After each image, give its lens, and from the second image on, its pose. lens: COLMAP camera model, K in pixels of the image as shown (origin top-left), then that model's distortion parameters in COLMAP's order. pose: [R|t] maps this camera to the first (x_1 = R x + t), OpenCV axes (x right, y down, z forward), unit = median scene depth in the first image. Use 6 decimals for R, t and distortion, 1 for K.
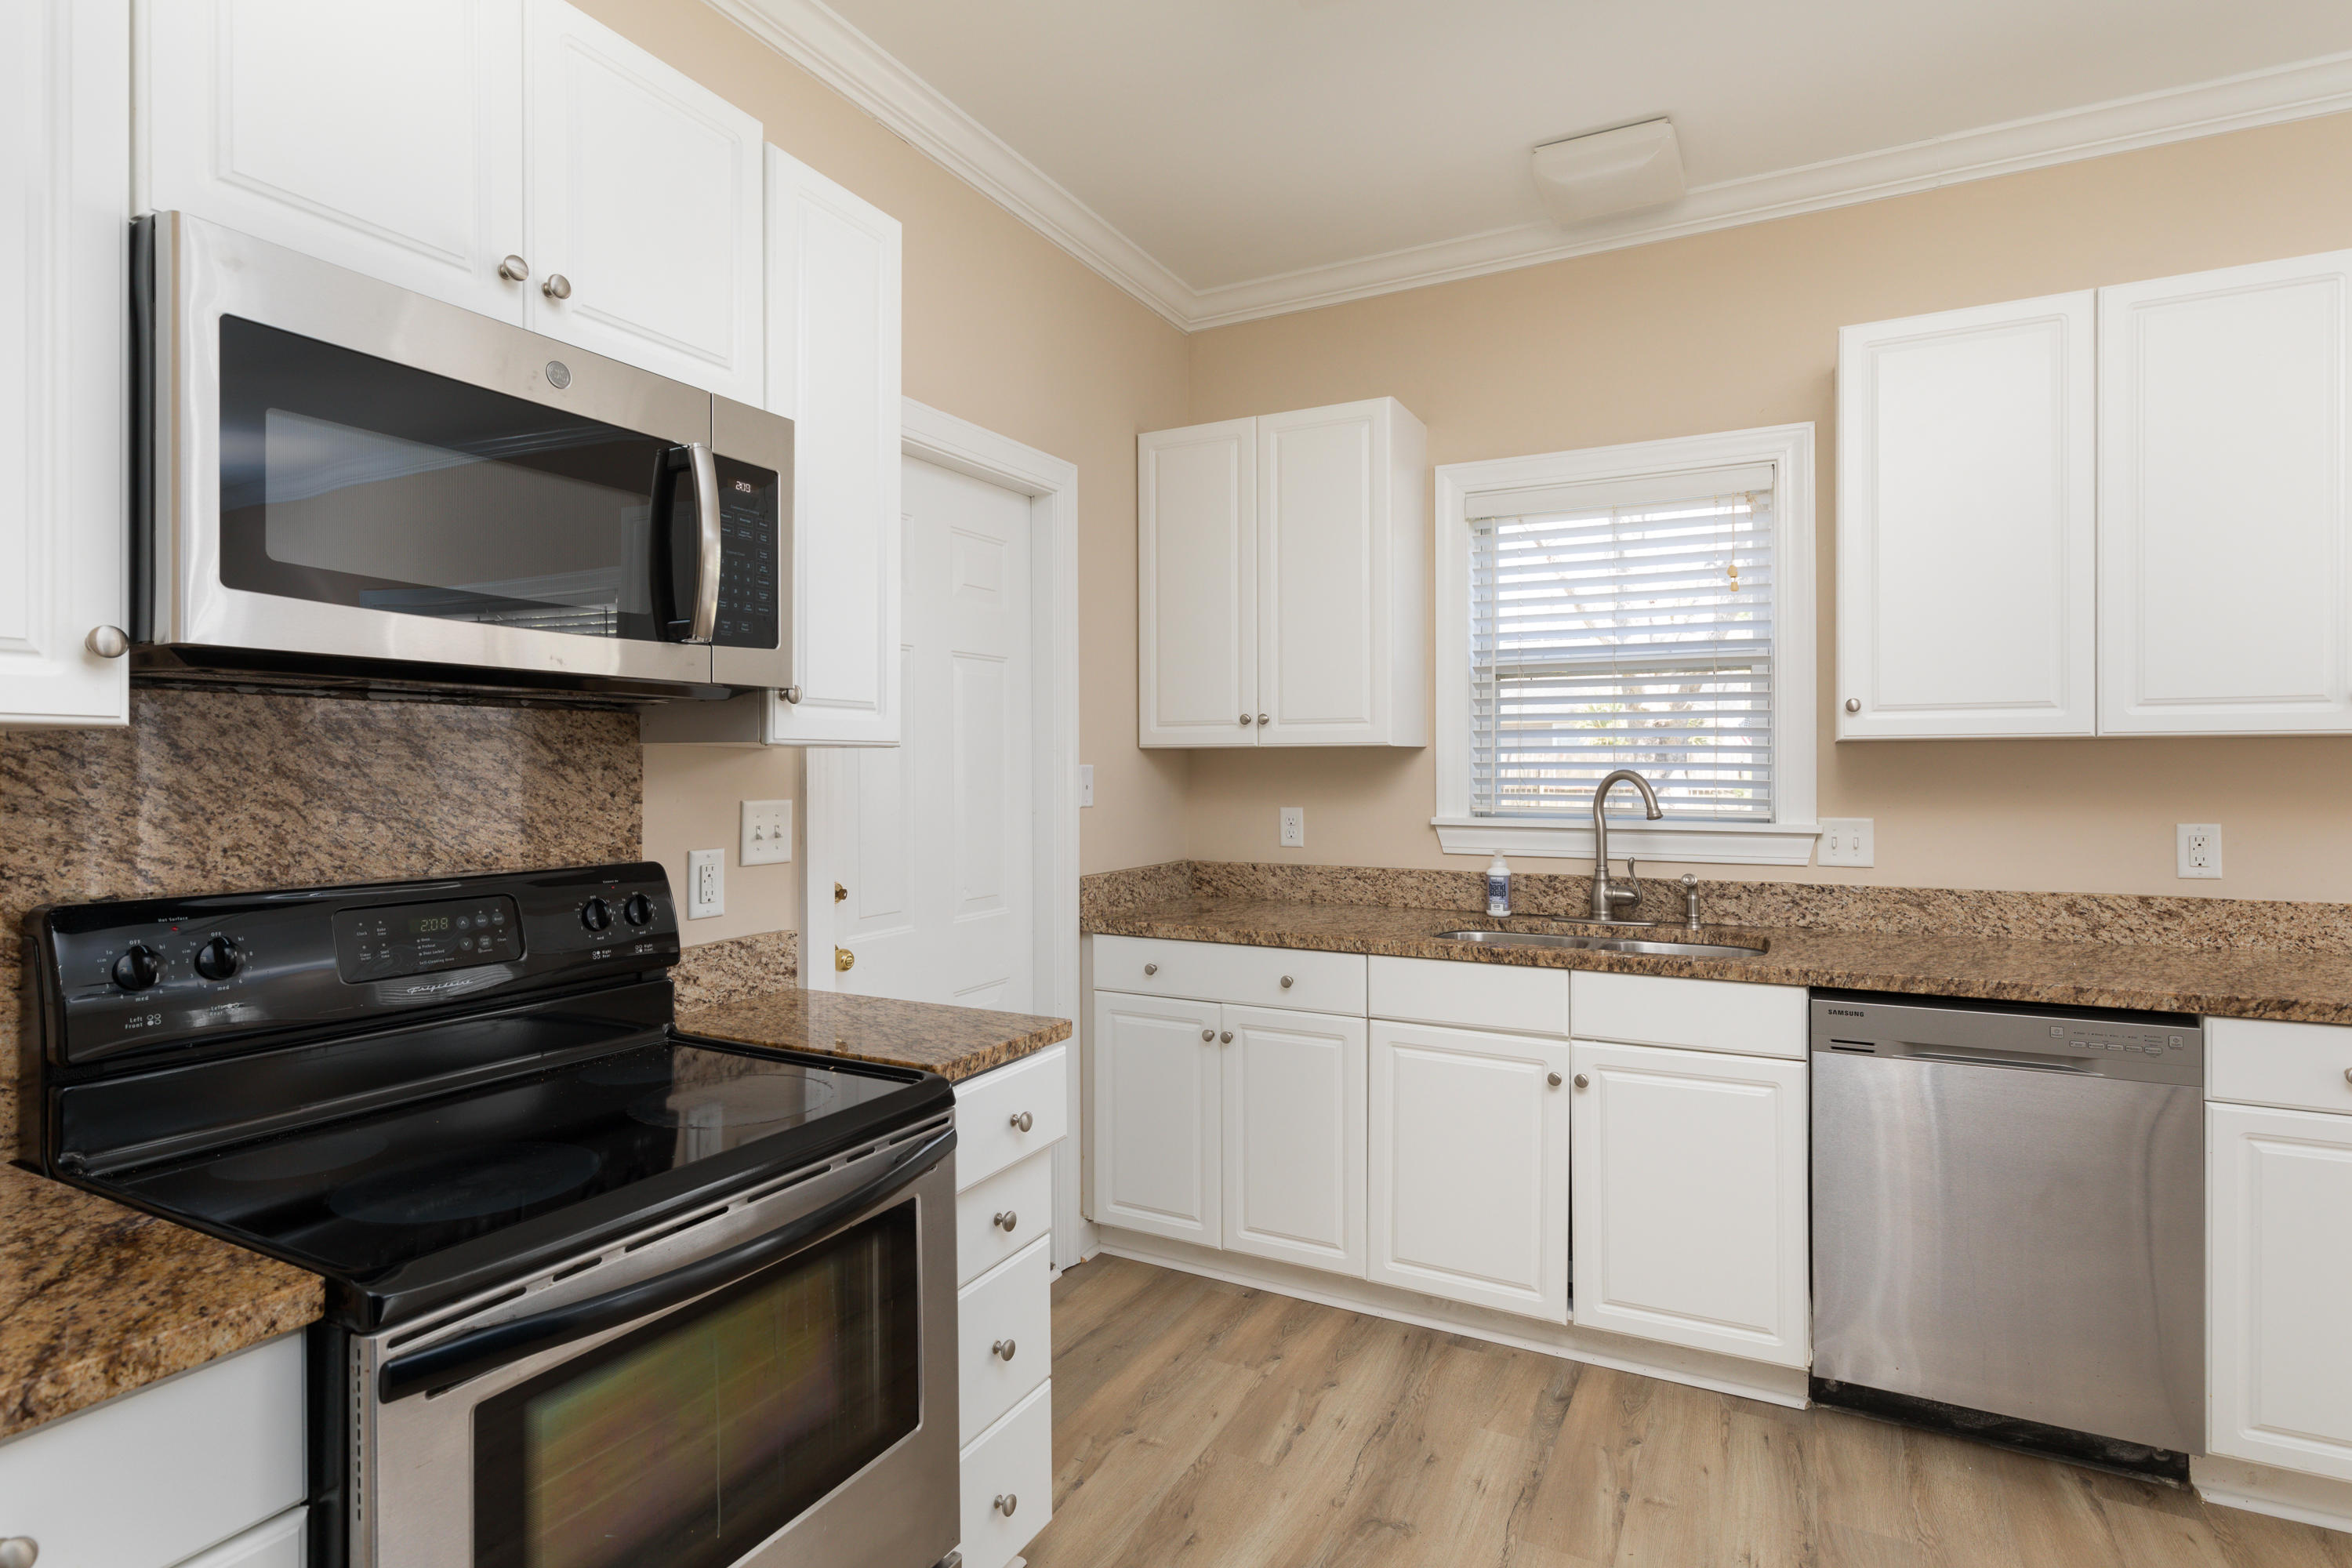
lens RADIAL K [[1182.8, 0, 1184.0], [0, 1182.8, 774.3], [0, 0, 1]] dist [-0.005004, -0.000281]
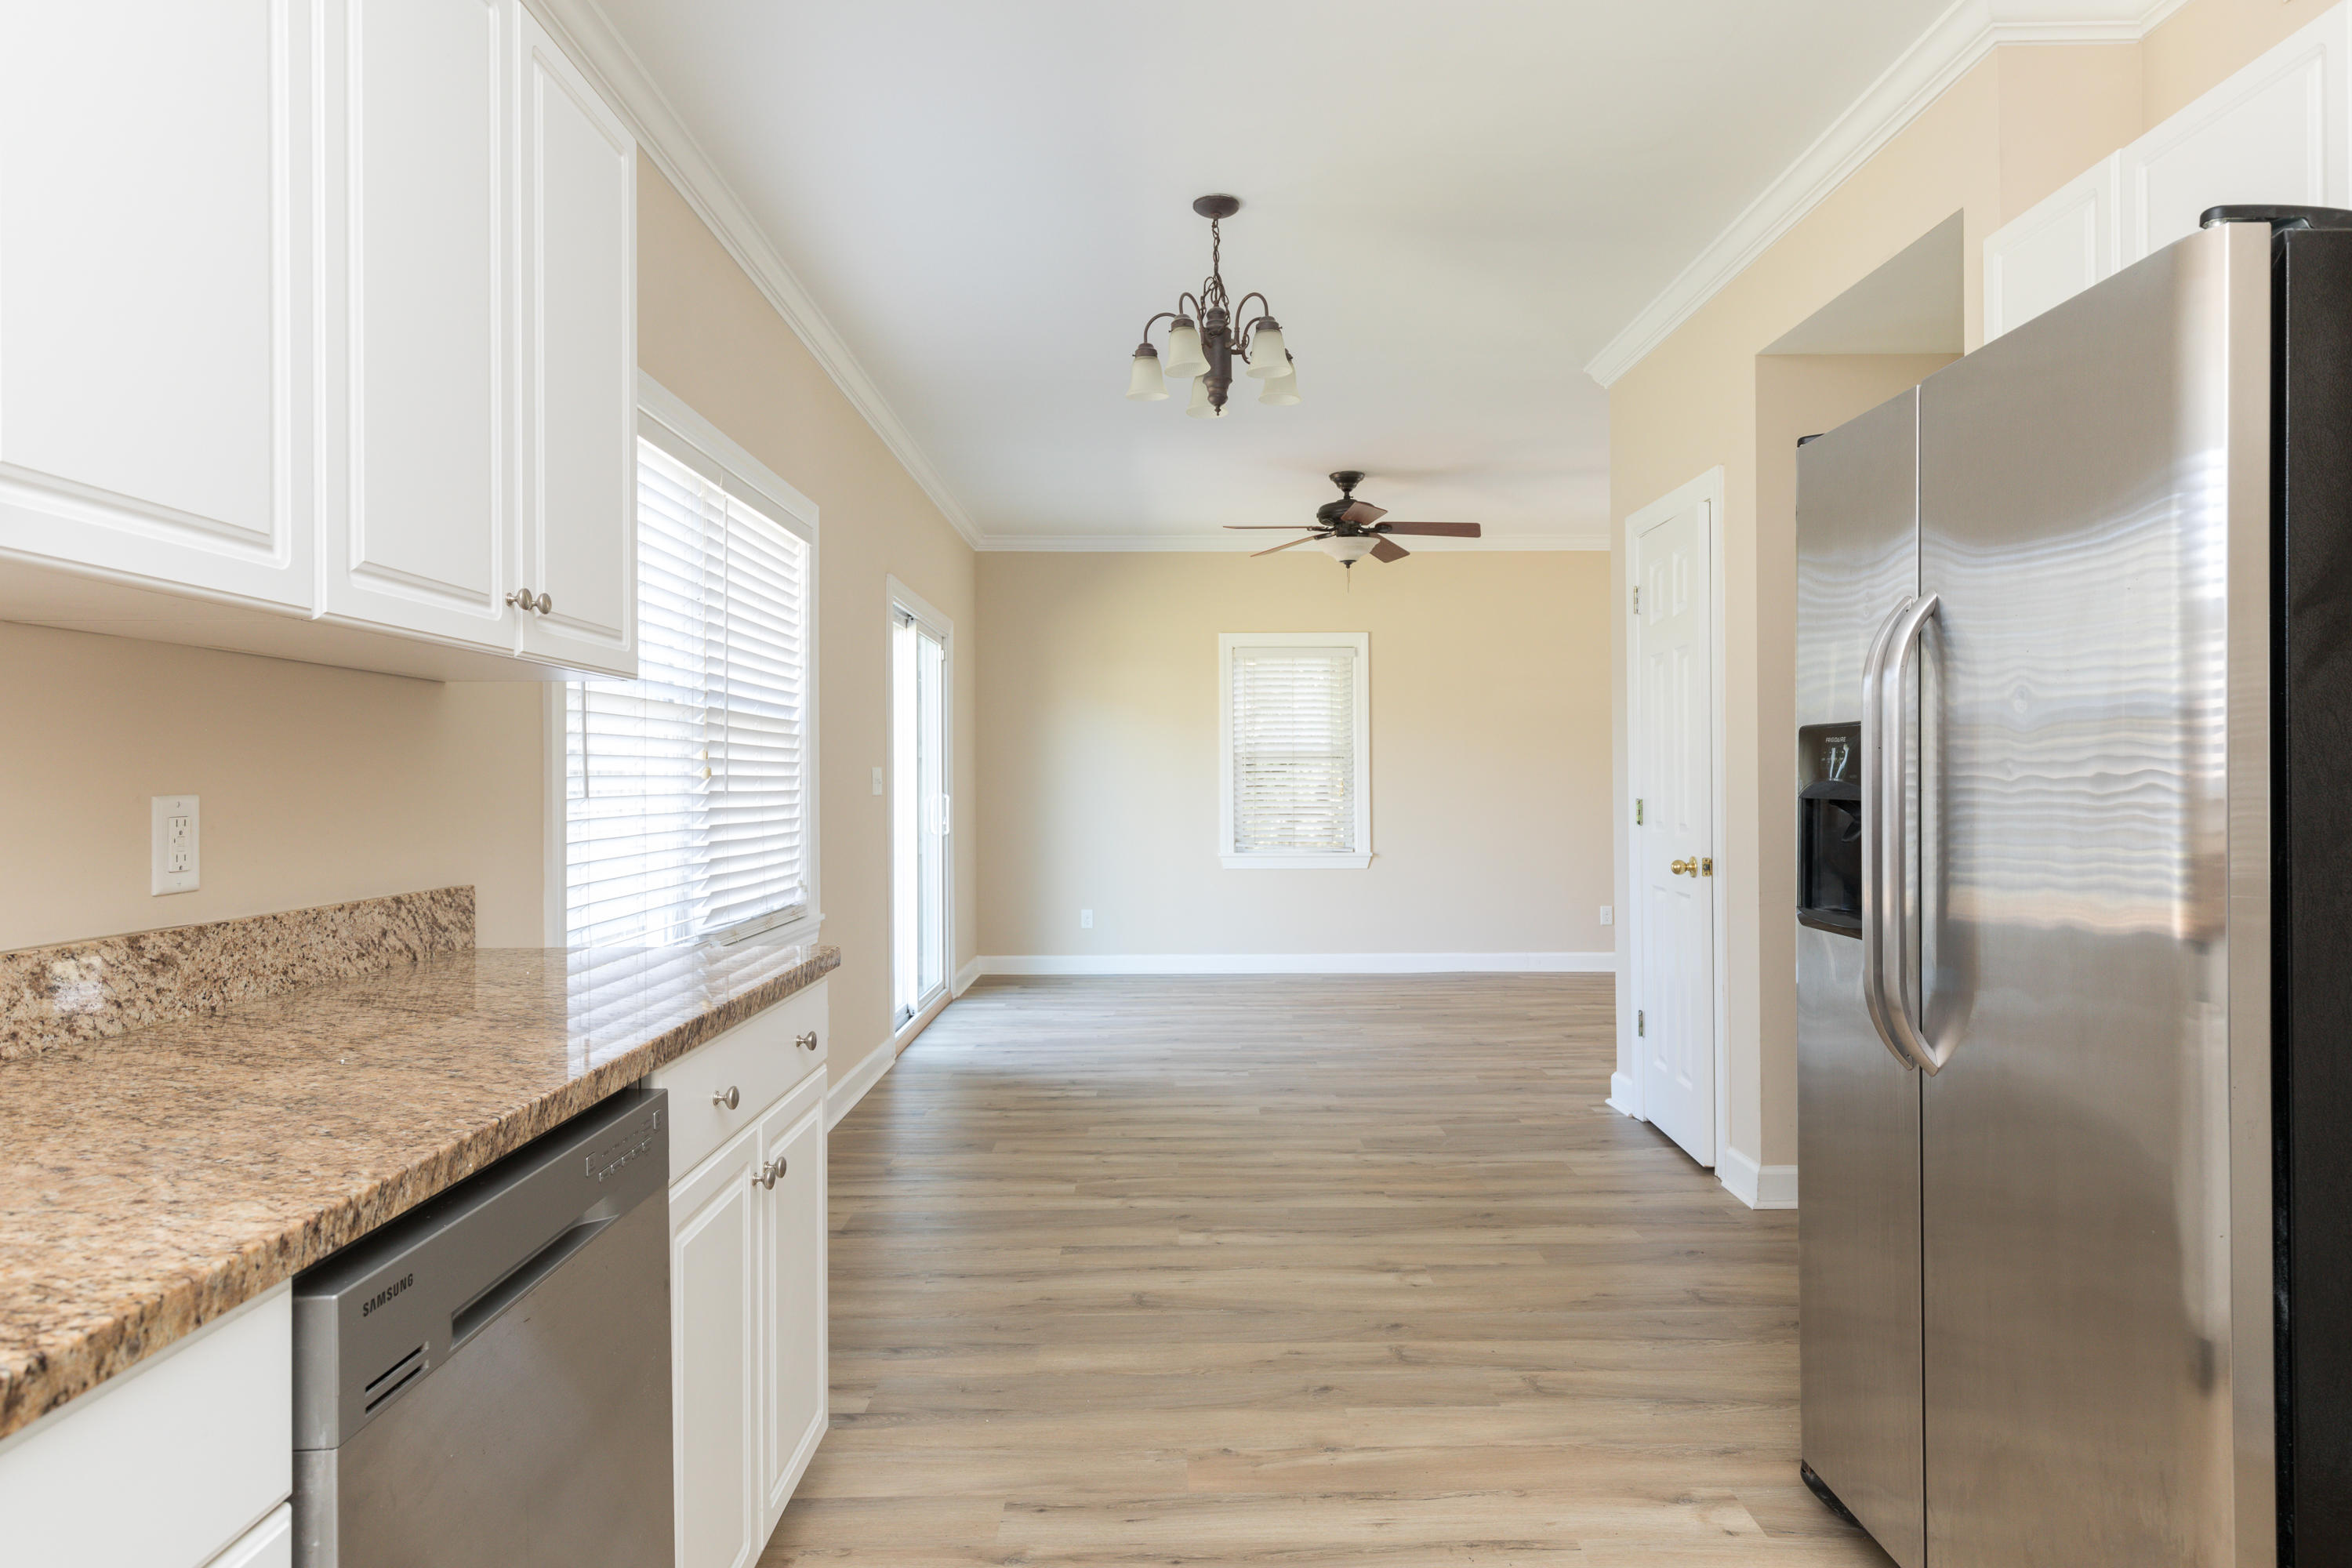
lens RADIAL K [[1332.7, 0, 1176.5], [0, 1332.7, 782.1], [0, 0, 1]] dist [0.000267, -0.000170]
pose [[-0.462496, 0.008789, 0.886578, 0.083169], [0.019032, 0.999819, 0.000017, 0.047239], [-0.886417, 0.016881, -0.462580, 0.916317]]
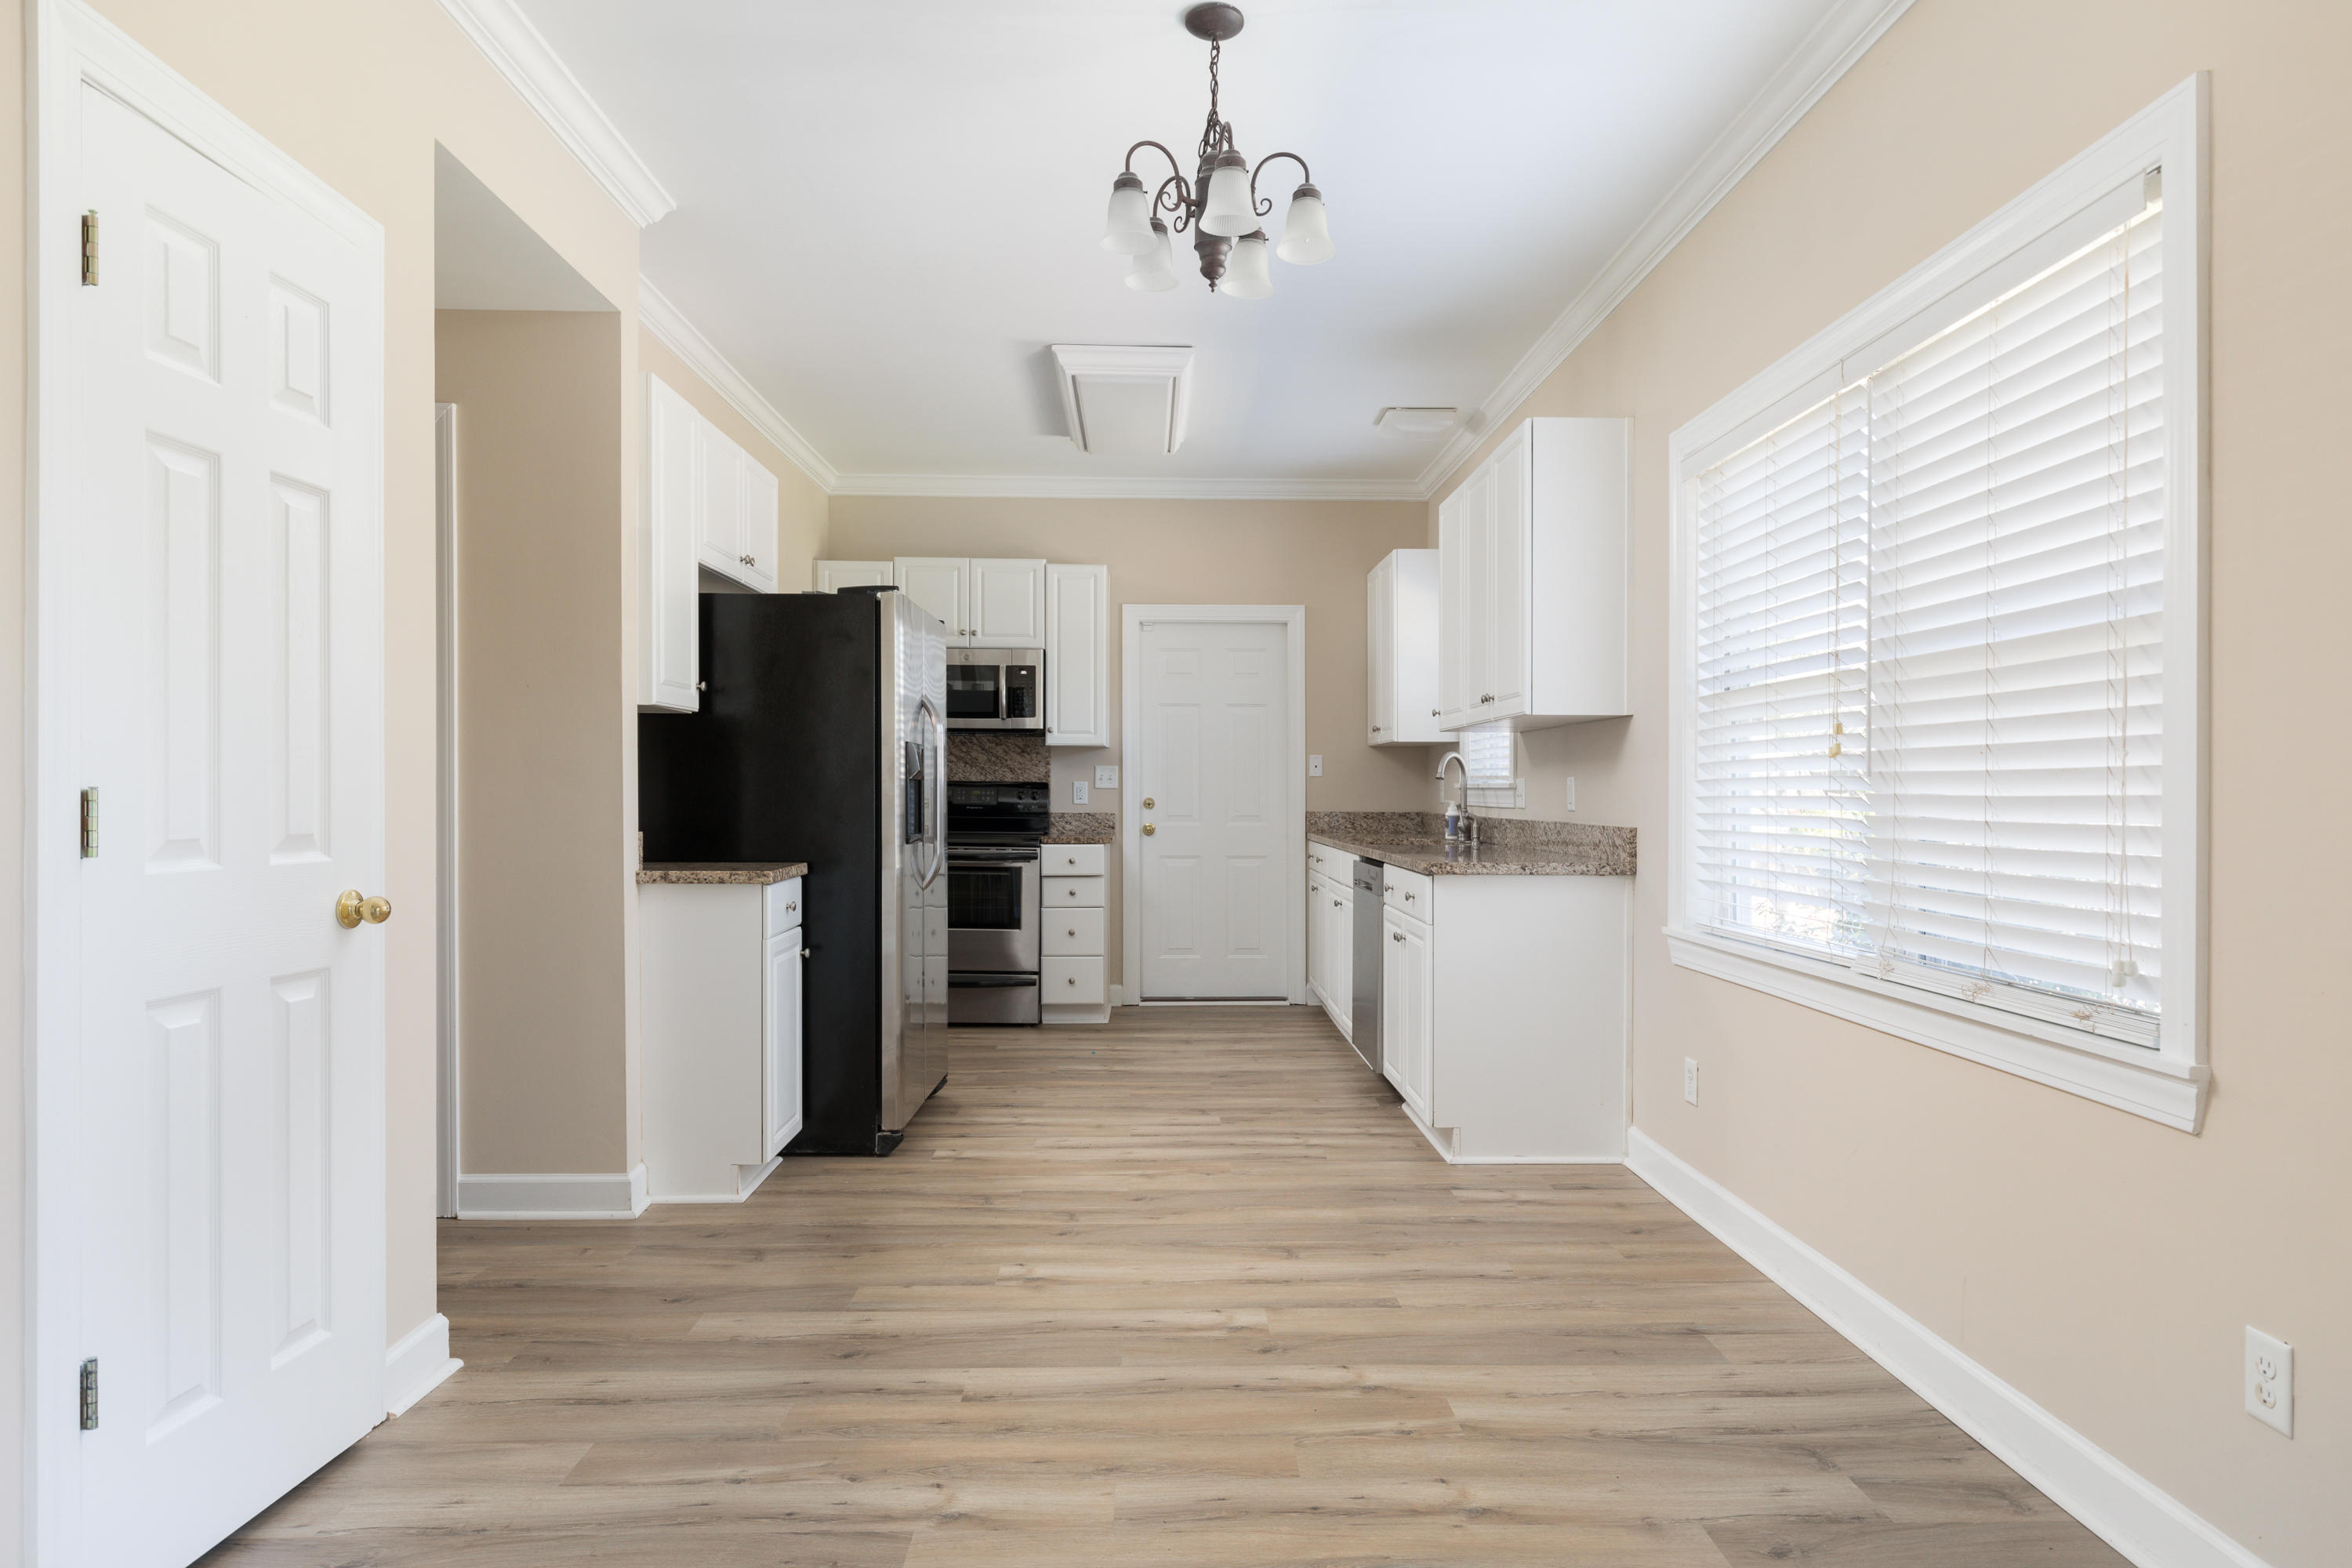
lens RADIAL K [[1391.8, 0, 1180.7], [0, 1391.8, 792.2], [0, 0, 1]] dist [0.002324, 0.000051]
pose [[0.479740, 0.006283, -0.877388, 2.385905], [-0.015365, 0.999881, -0.001241, 0.077151], [0.877276, 0.014076, 0.479780, -0.397002]]
